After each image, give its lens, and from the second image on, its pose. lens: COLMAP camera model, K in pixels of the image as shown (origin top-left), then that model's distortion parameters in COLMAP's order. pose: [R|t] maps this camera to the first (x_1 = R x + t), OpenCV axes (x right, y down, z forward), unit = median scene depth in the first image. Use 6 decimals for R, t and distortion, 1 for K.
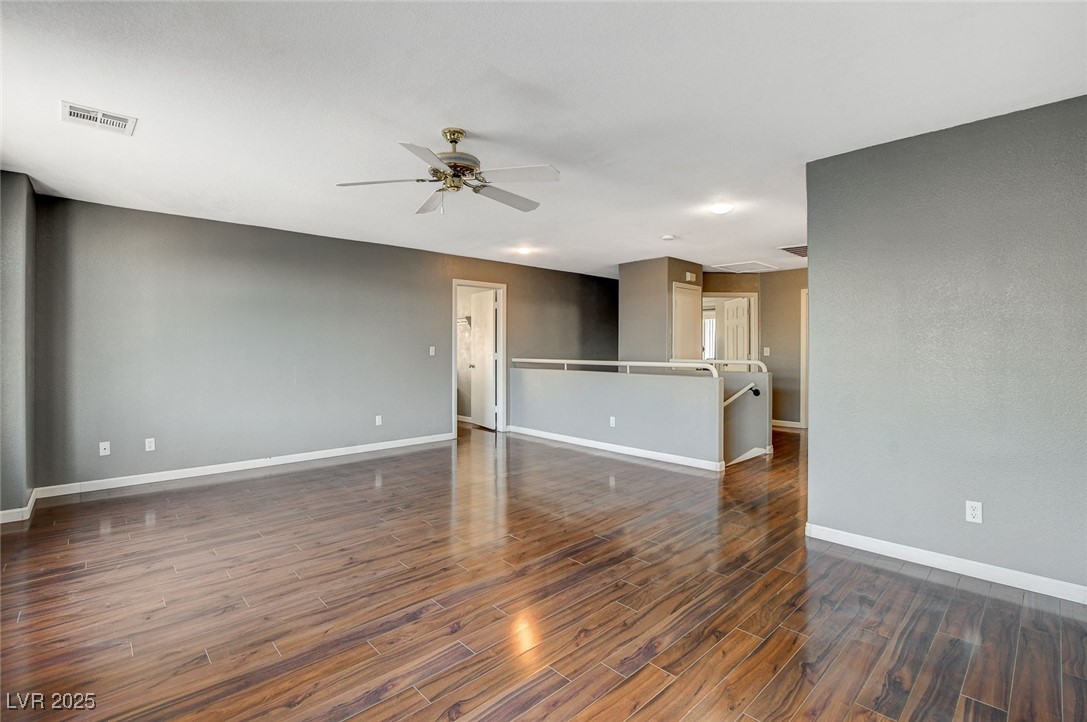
lens RADIAL K [[487.4, 0, 542.9], [0, 487.4, 355.3], [0, 0, 1]] dist [-0.031604, 0.003953]
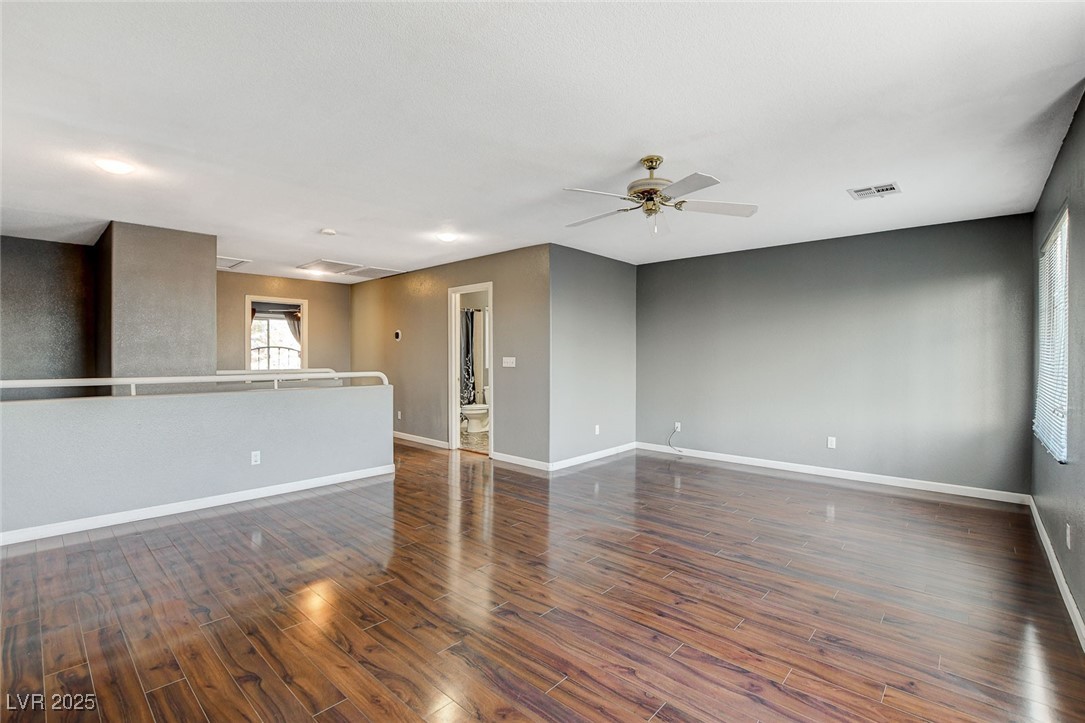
lens RADIAL K [[486.5, 0, 542.7], [0, 486.5, 359.4], [0, 0, 1]] dist [-0.031604, 0.003953]
pose [[-0.071907, -0.006235, 0.997392, -1.170618], [0.015240, 0.999857, 0.007349, -0.018116], [-0.997295, 0.015728, -0.071802, 1.234913]]
